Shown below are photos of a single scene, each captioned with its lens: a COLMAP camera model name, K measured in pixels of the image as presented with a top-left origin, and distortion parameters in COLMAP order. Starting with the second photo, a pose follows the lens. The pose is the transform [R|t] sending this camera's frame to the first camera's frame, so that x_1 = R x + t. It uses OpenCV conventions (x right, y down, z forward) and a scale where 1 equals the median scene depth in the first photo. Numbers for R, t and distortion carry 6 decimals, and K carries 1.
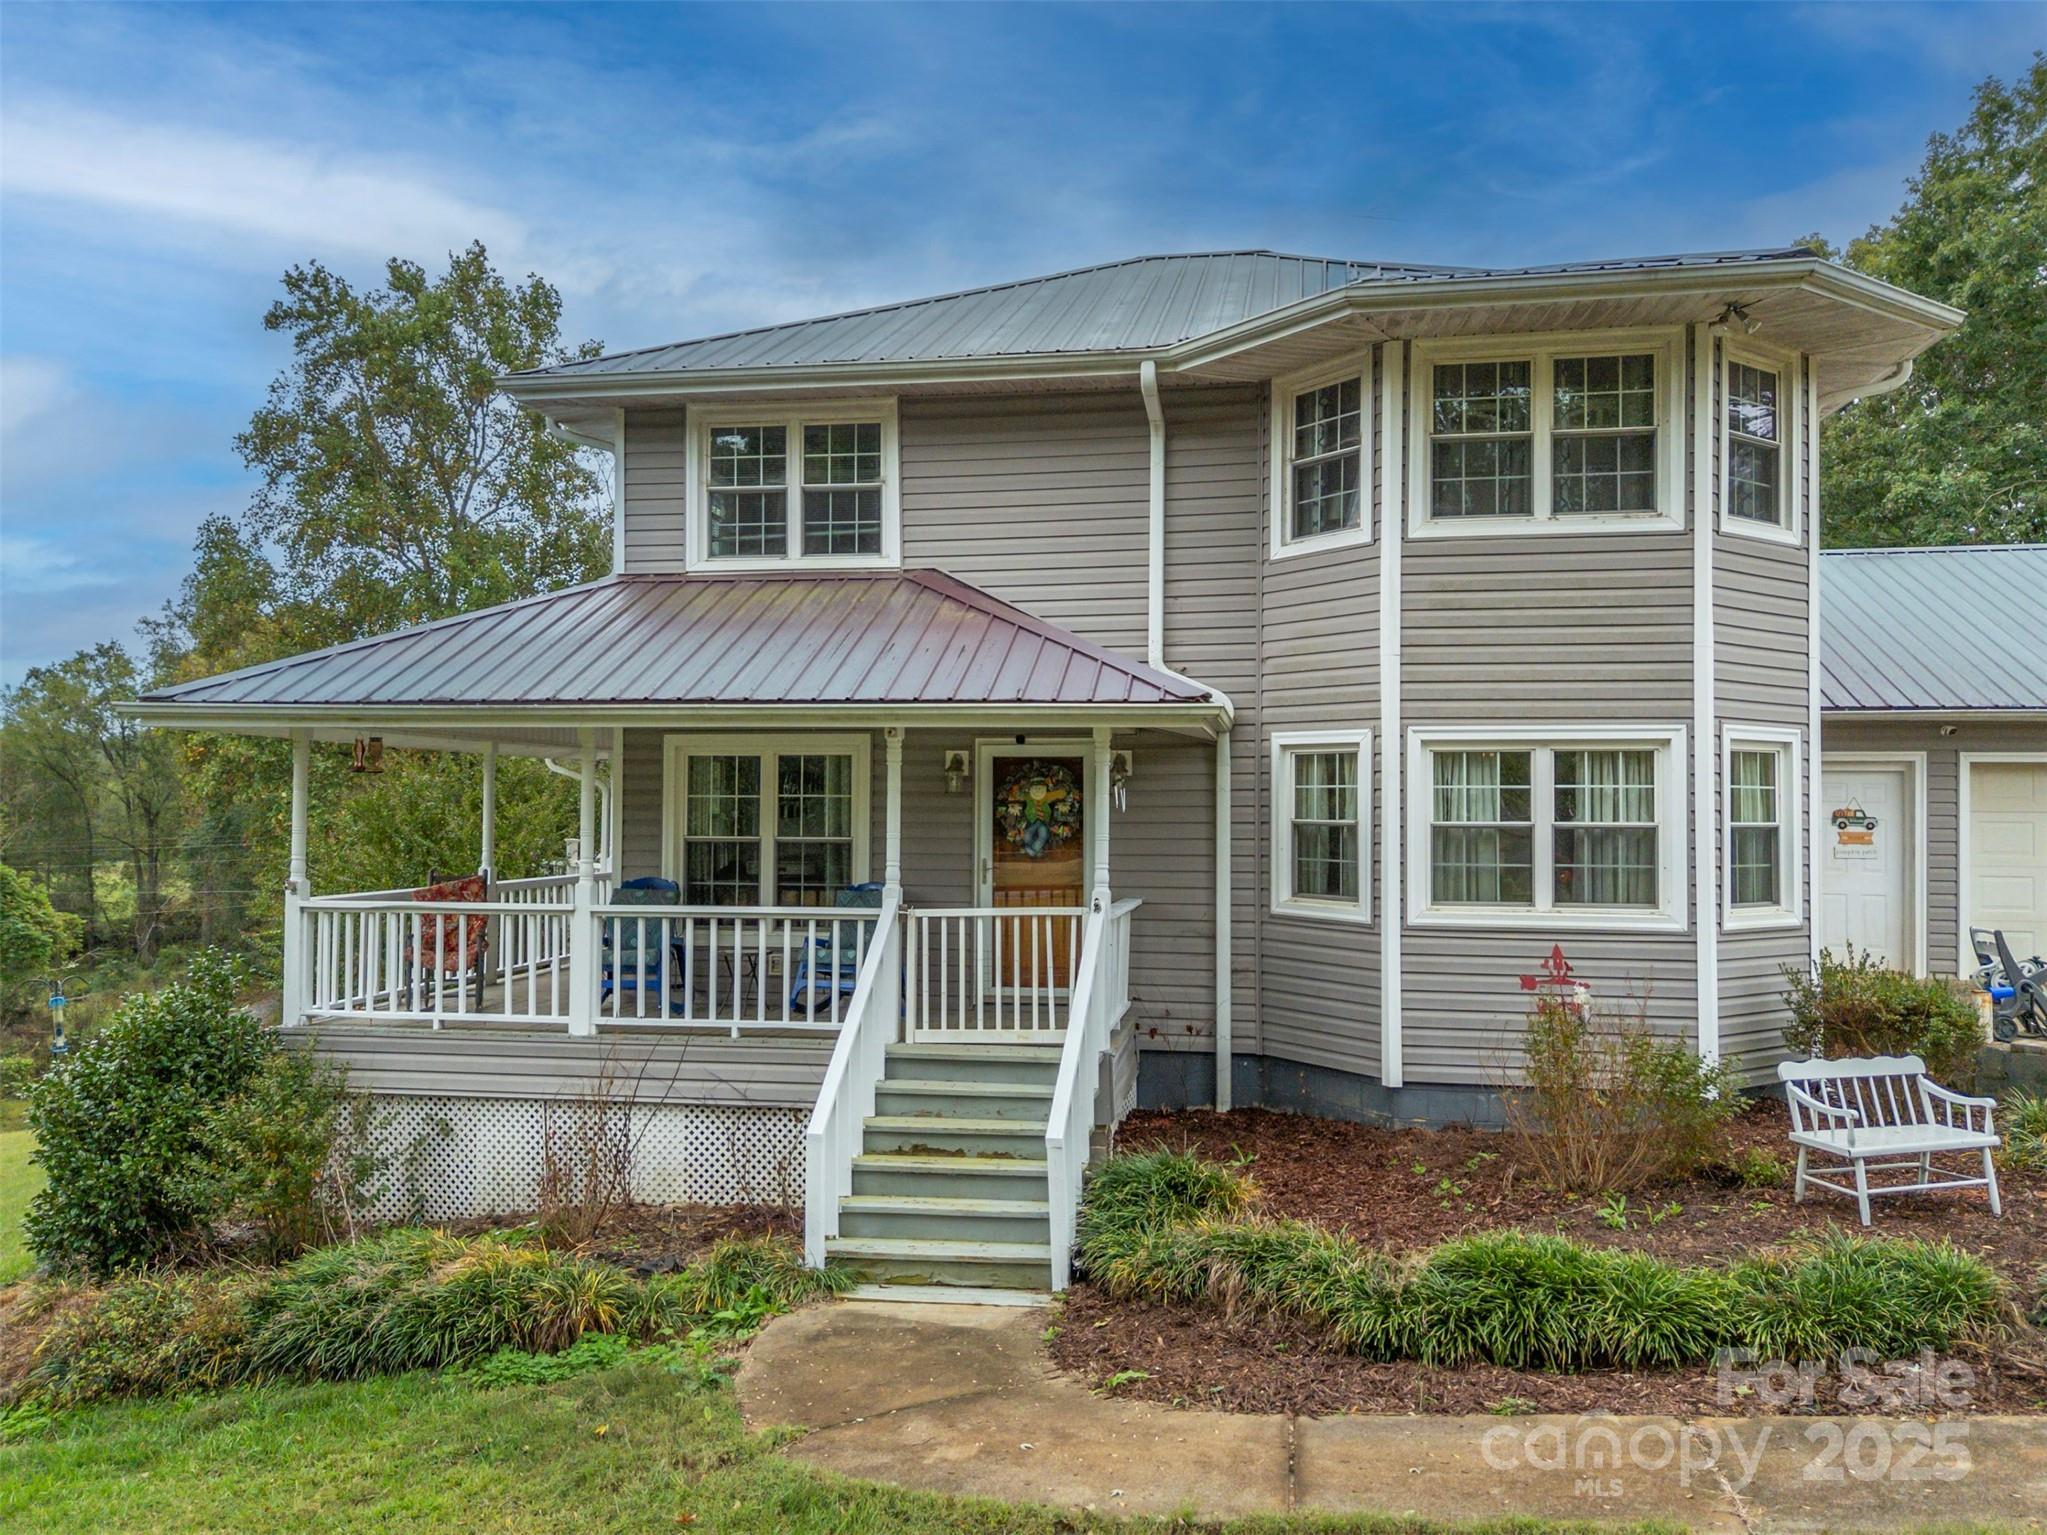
lens RADIAL K [[1467.2, 0, 1015.5], [0, 1467.2, 763.5], [0, 0, 1]] dist [0.088266, -0.090970]
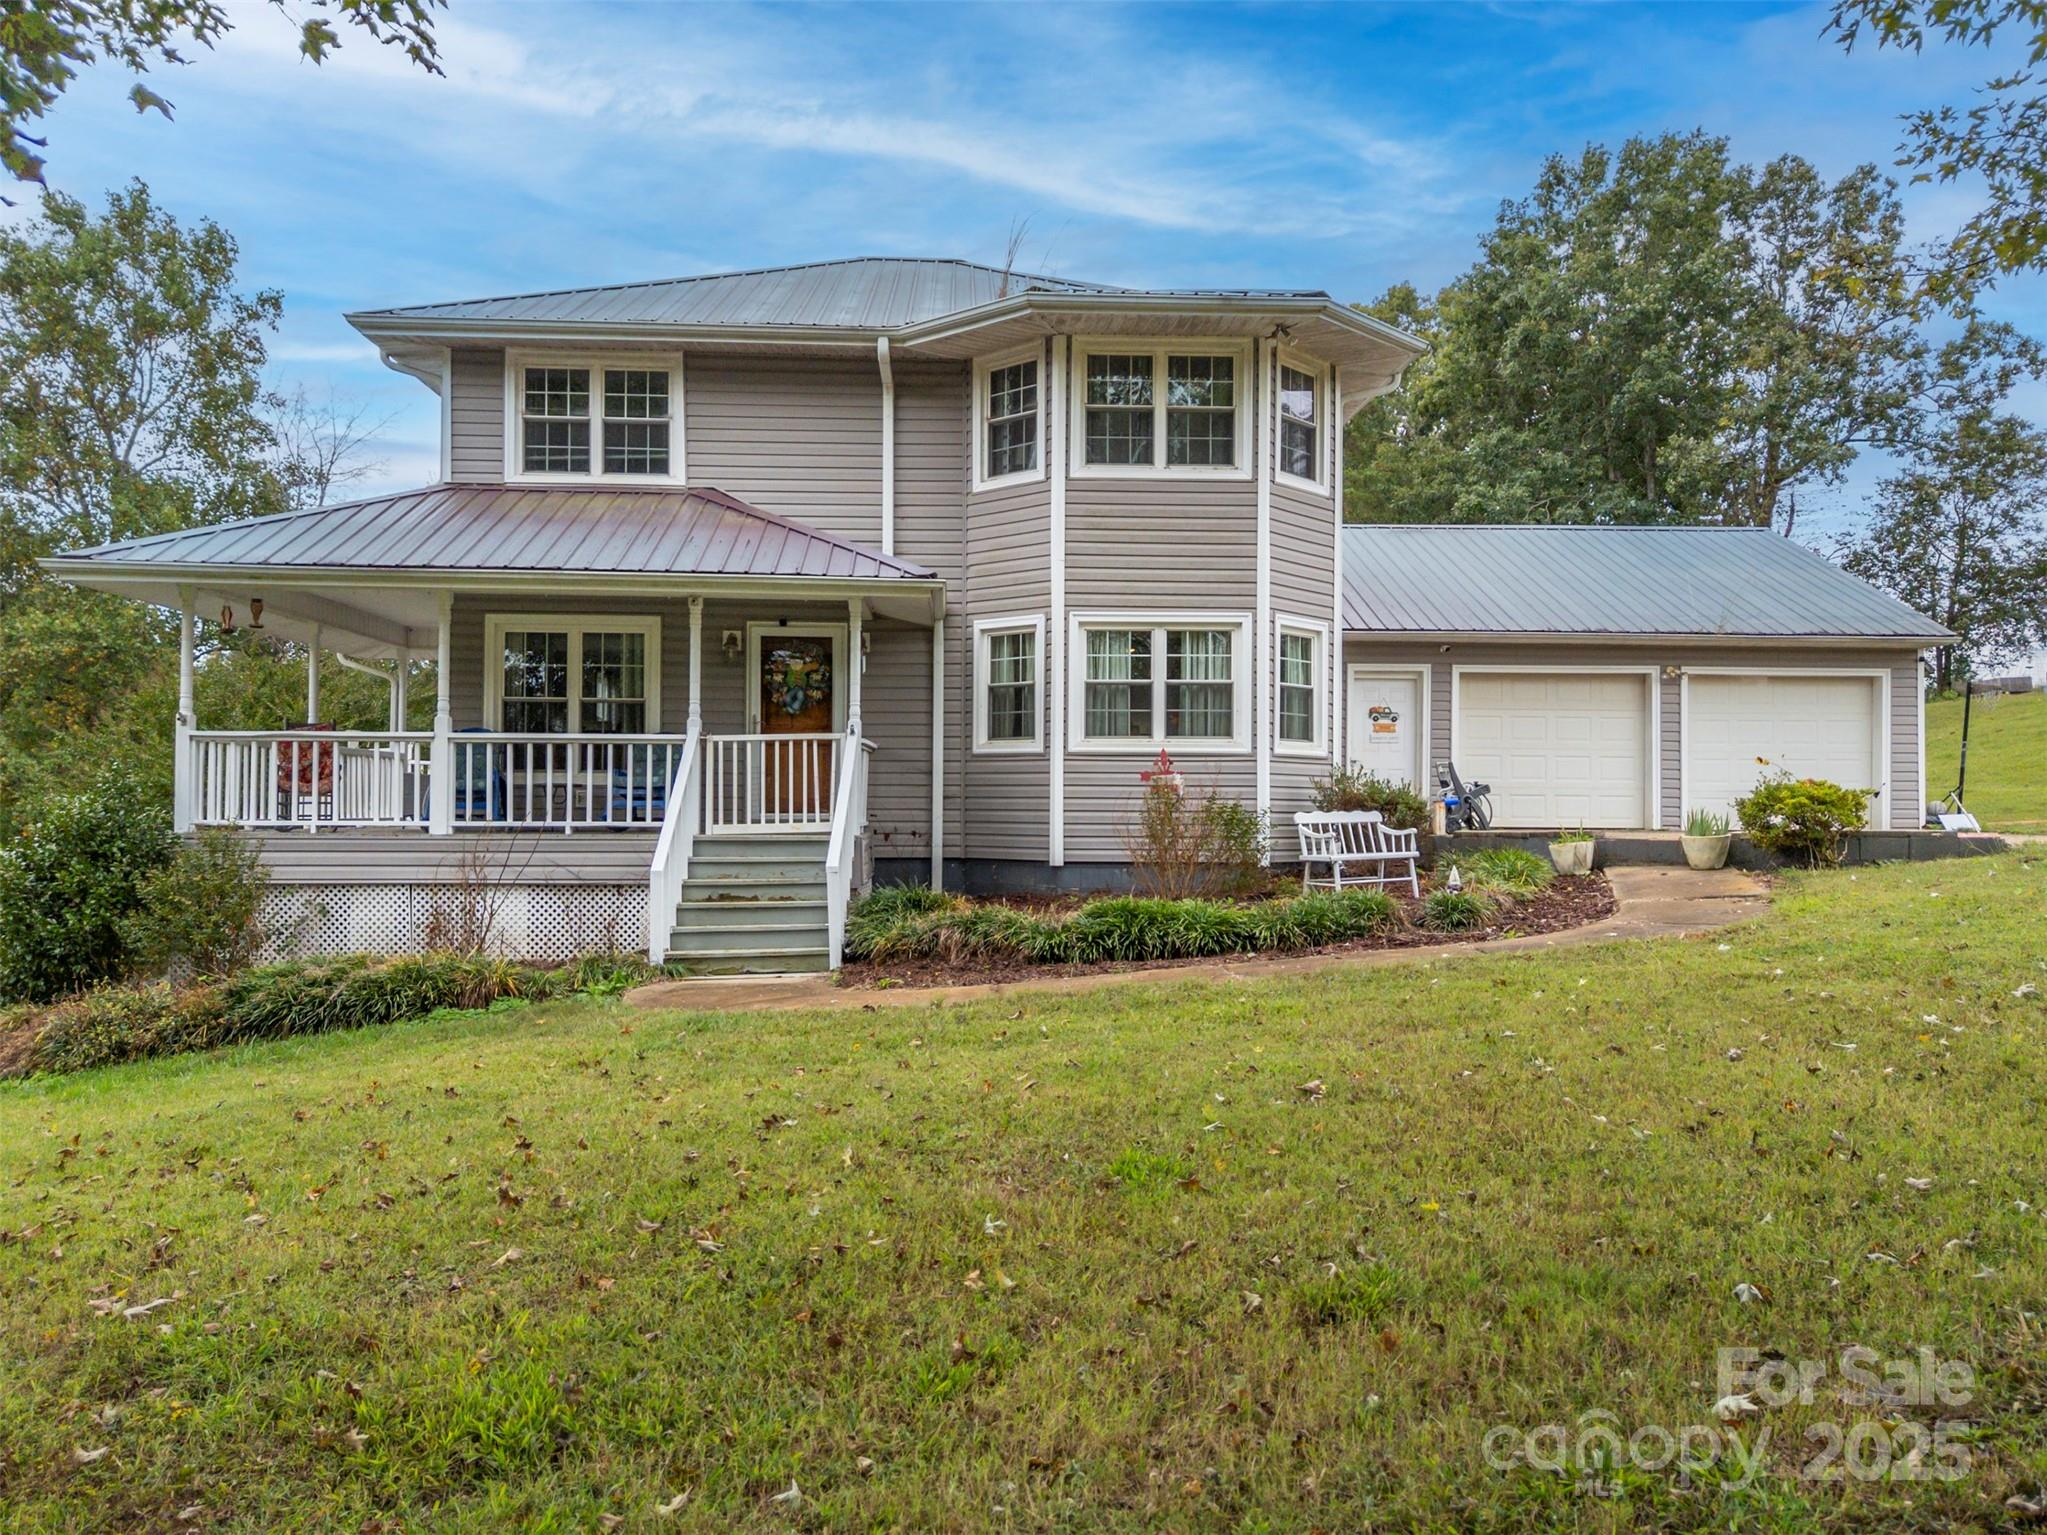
lens RADIAL K [[1467.2, 0, 1015.5], [0, 1467.2, 763.5], [0, 0, 1]] dist [0.088266, -0.090970]
pose [[0.976122, 0.003622, 0.217195, -0.084221], [-0.004134, 0.999990, 0.001904, 0.112942], [-0.217186, -0.002756, 0.976126, -0.339845]]
